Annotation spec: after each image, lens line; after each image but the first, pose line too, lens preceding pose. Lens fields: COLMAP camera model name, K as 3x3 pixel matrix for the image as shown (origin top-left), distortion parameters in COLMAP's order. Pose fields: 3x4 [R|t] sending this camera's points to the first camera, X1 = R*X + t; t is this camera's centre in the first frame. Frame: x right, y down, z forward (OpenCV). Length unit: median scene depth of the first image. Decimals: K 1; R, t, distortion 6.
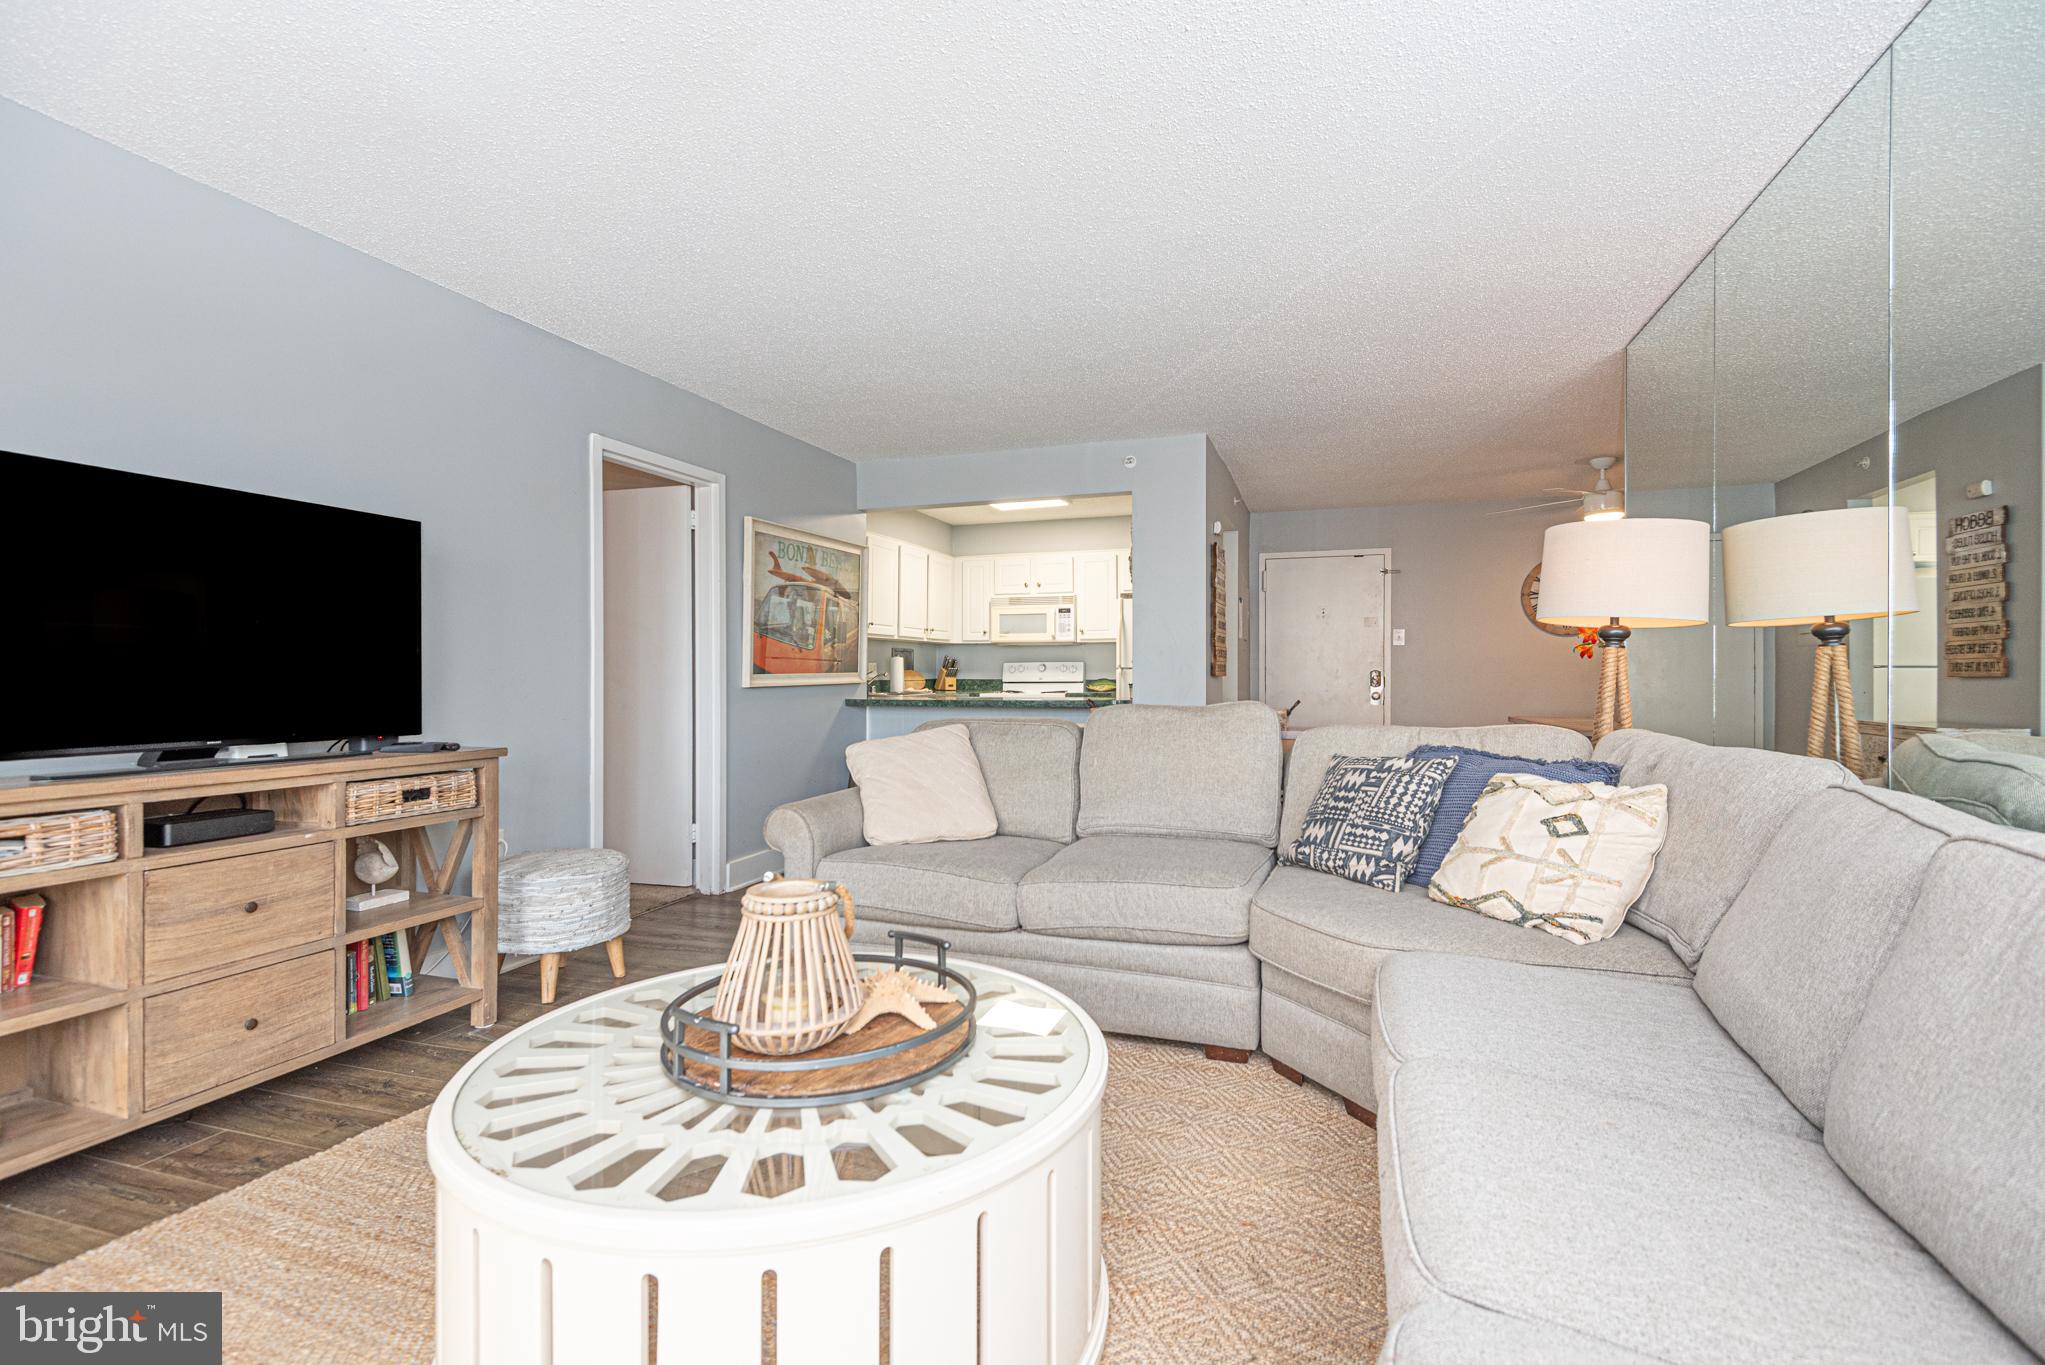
lens RADIAL K [[941.6, 0, 1008.4], [0, 941.6, 680.9], [0, 0, 1]] dist [0.017170, -0.009552]
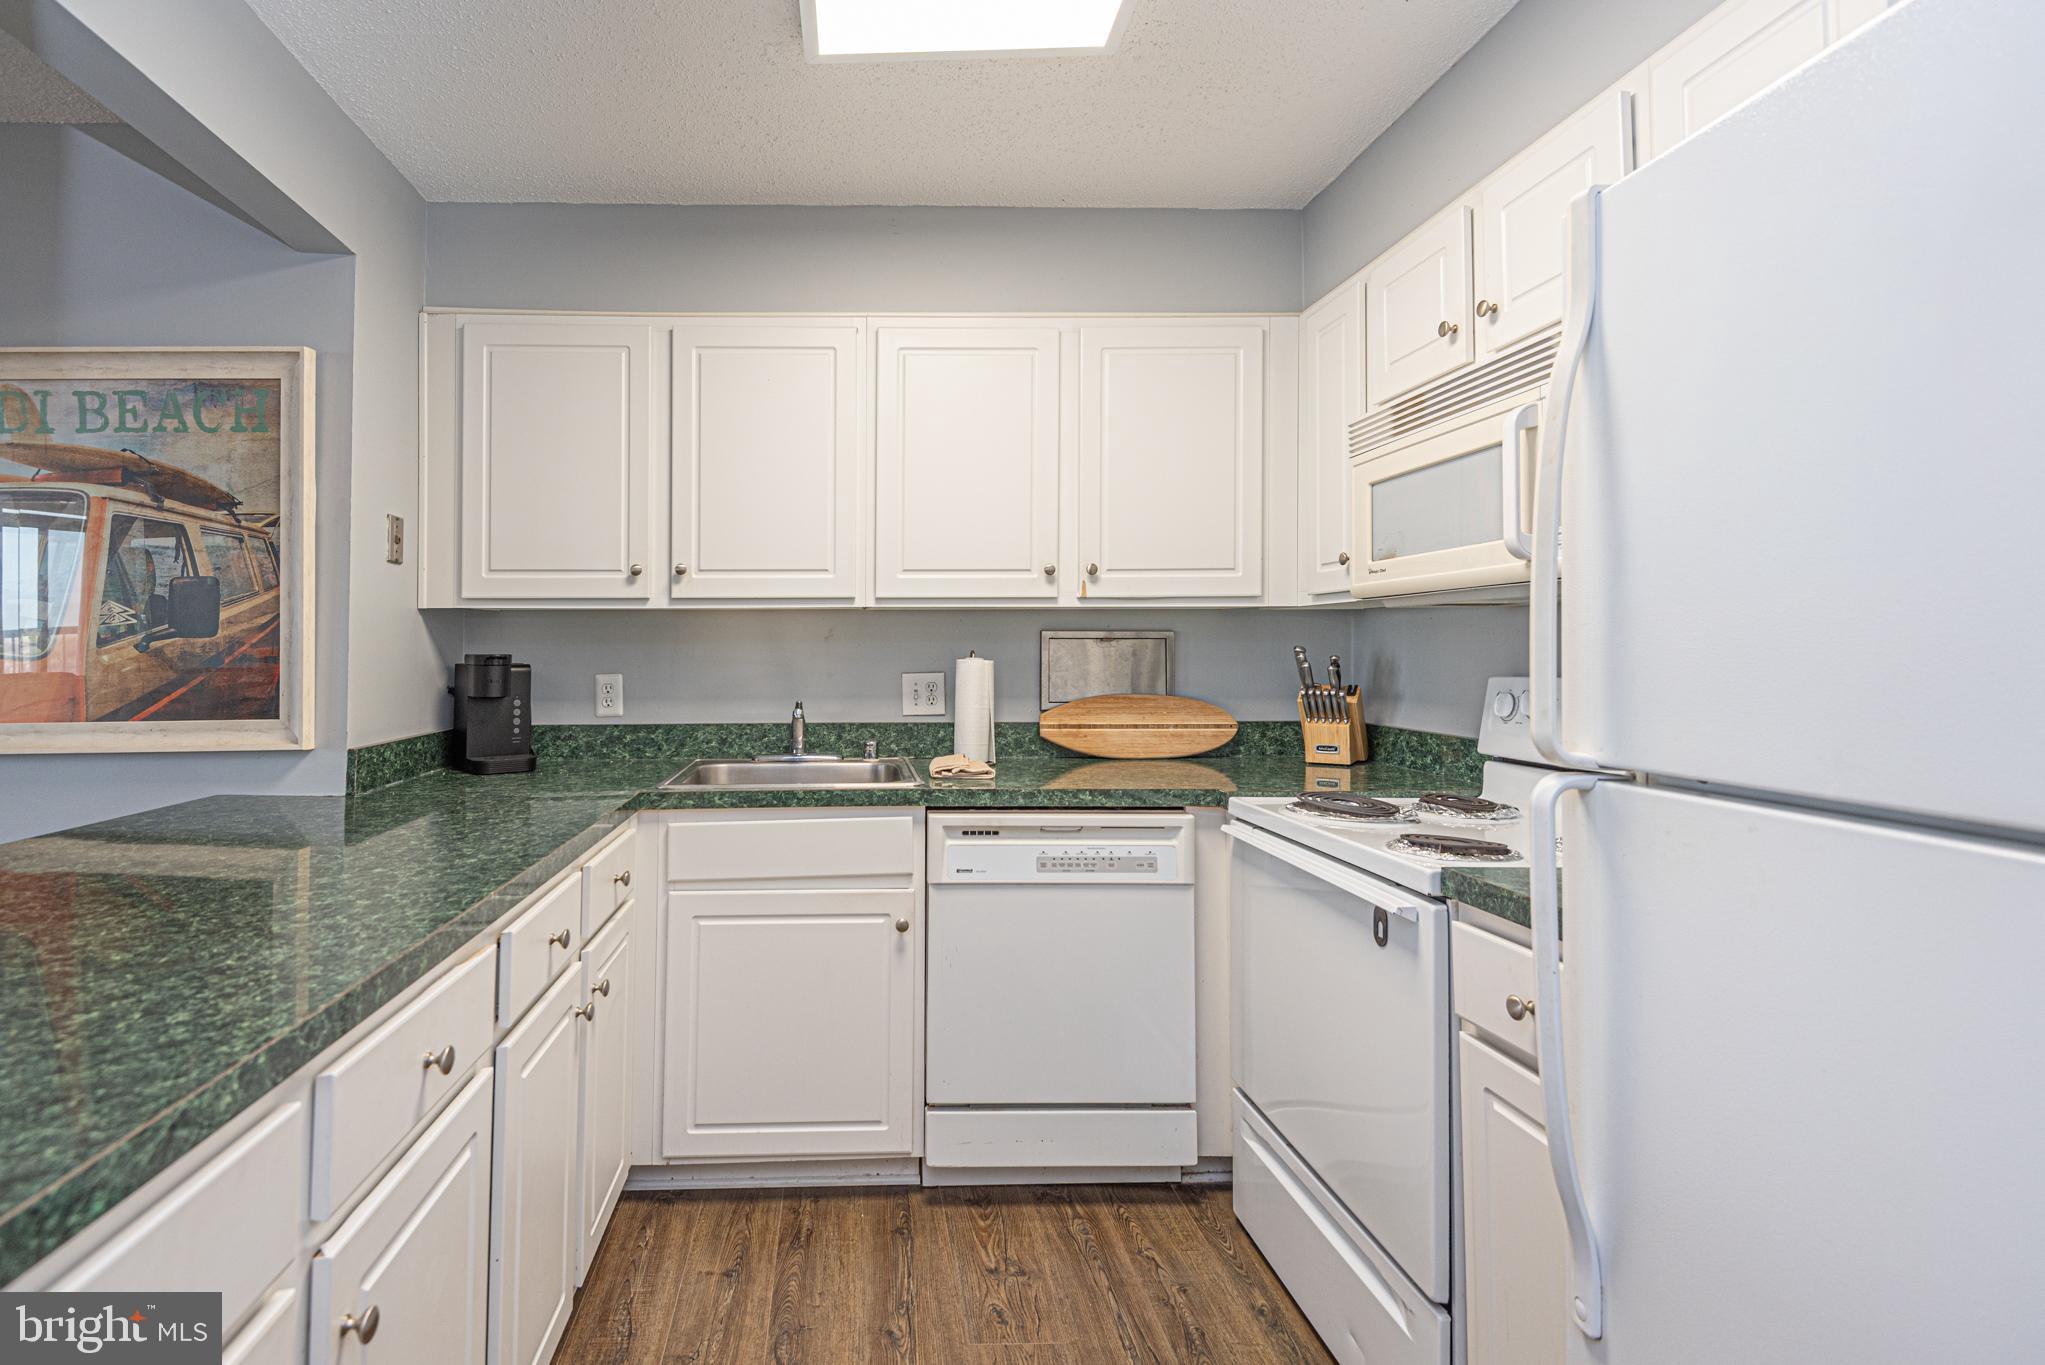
lens RADIAL K [[941.6, 0, 823.6], [0, 941.6, 593.5], [0, 0, 1]] dist [0.017170, -0.009552]
pose [[0.338006, -0.051732, -0.939721, 0.431670], [-0.006456, 0.998337, -0.057281, -0.069650], [0.941122, 0.025428, 0.337110, 2.012577]]
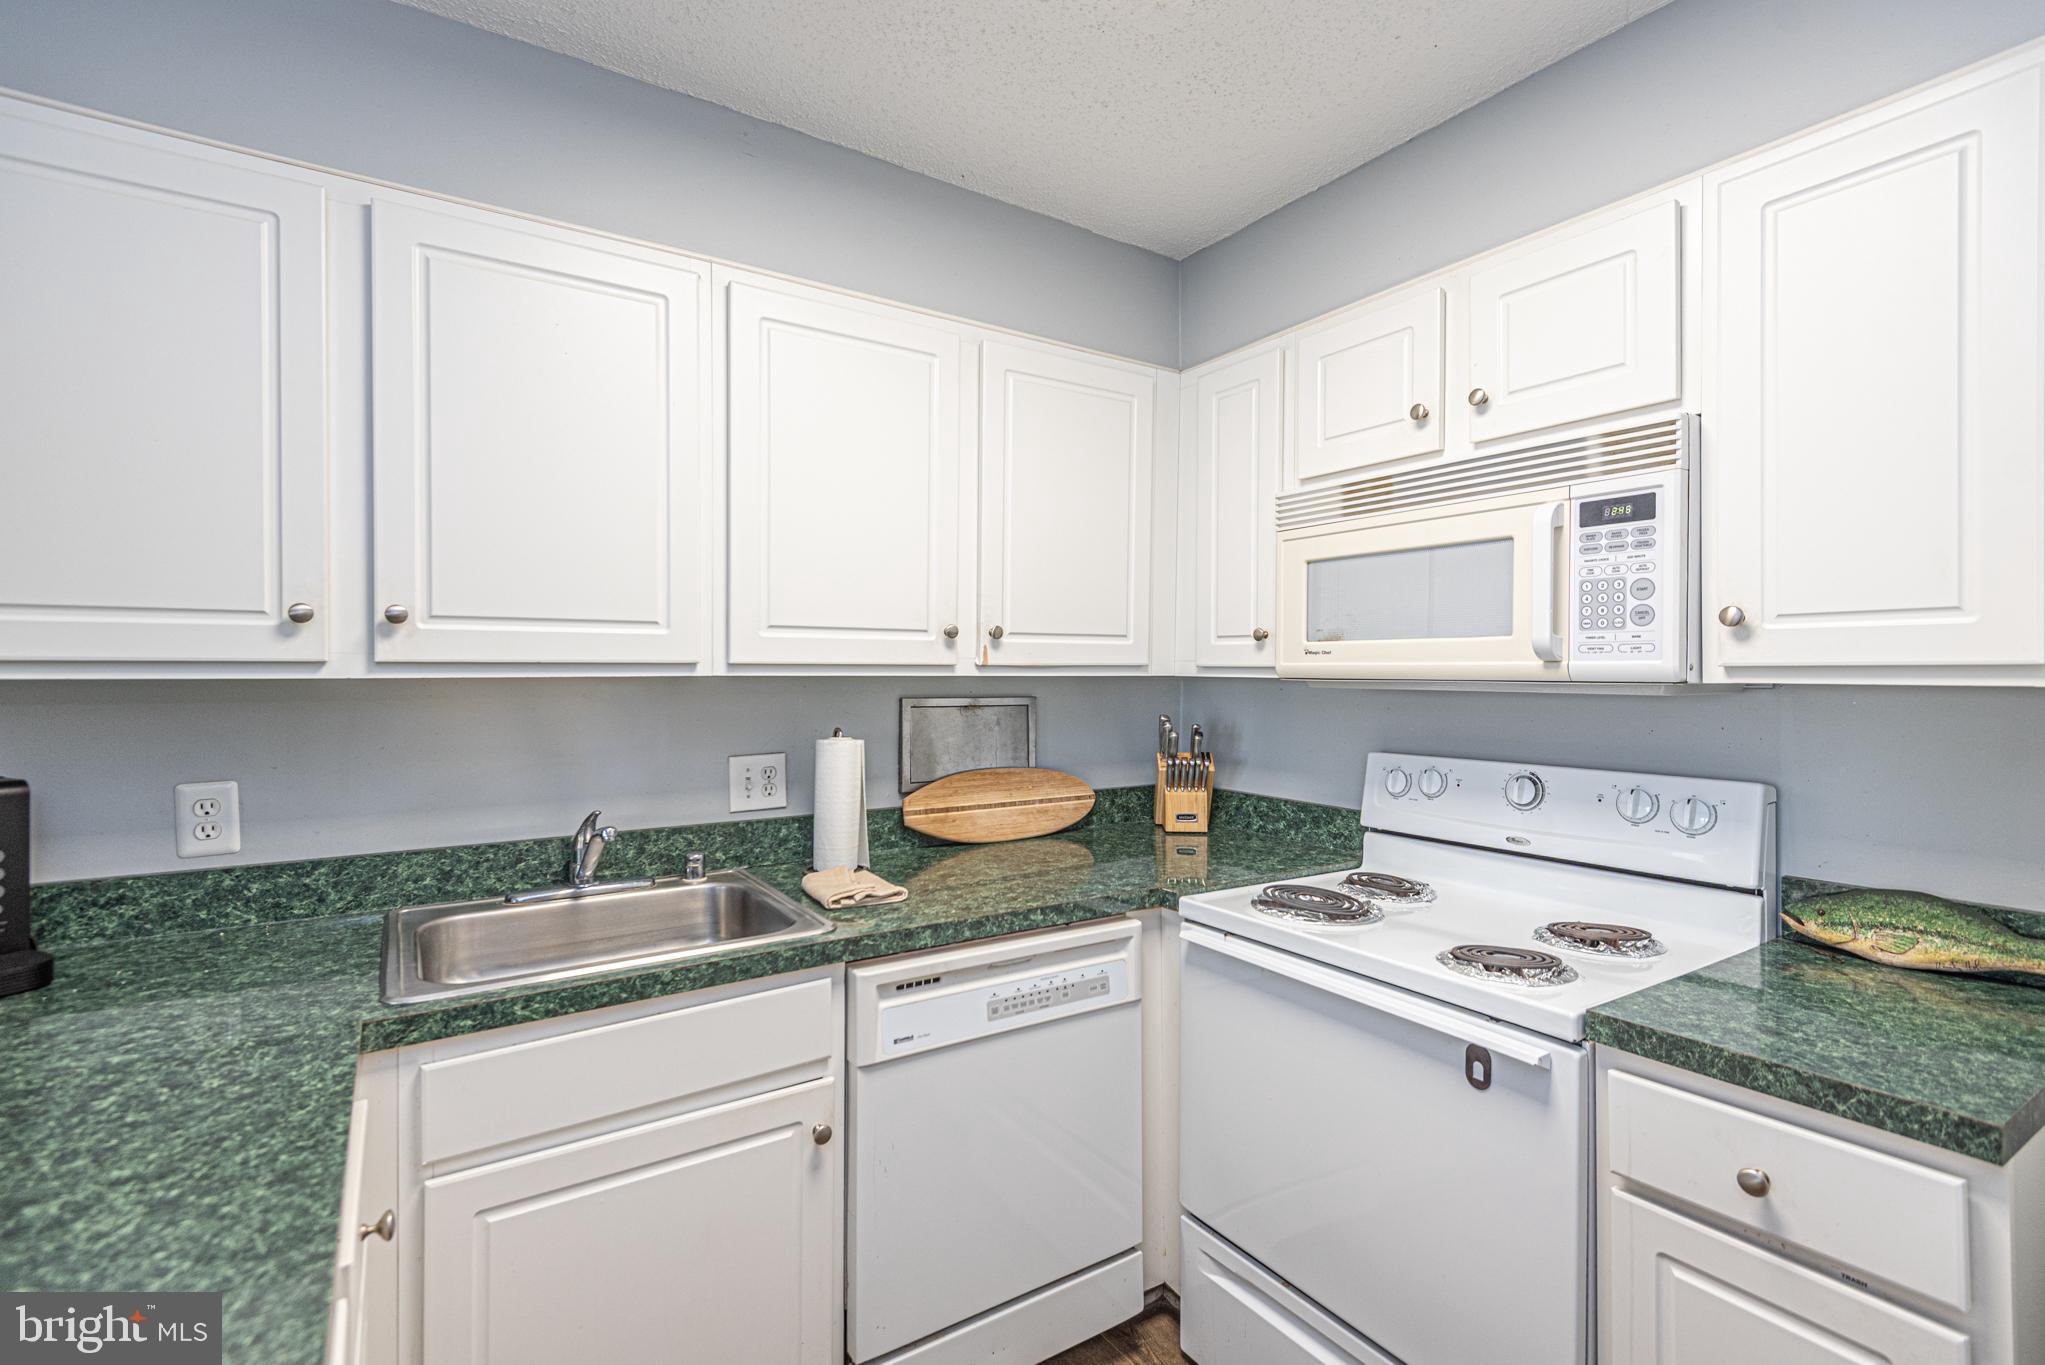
lens RADIAL K [[941.6, 0, 1048.0], [0, 941.6, 665.8], [0, 0, 1]] dist [0.017170, -0.009552]
pose [[0.804471, -0.001085, -0.593991, 0.201133], [-0.006028, 0.999932, -0.009991, -0.105015], [0.593962, 0.011618, 0.804409, 1.977634]]
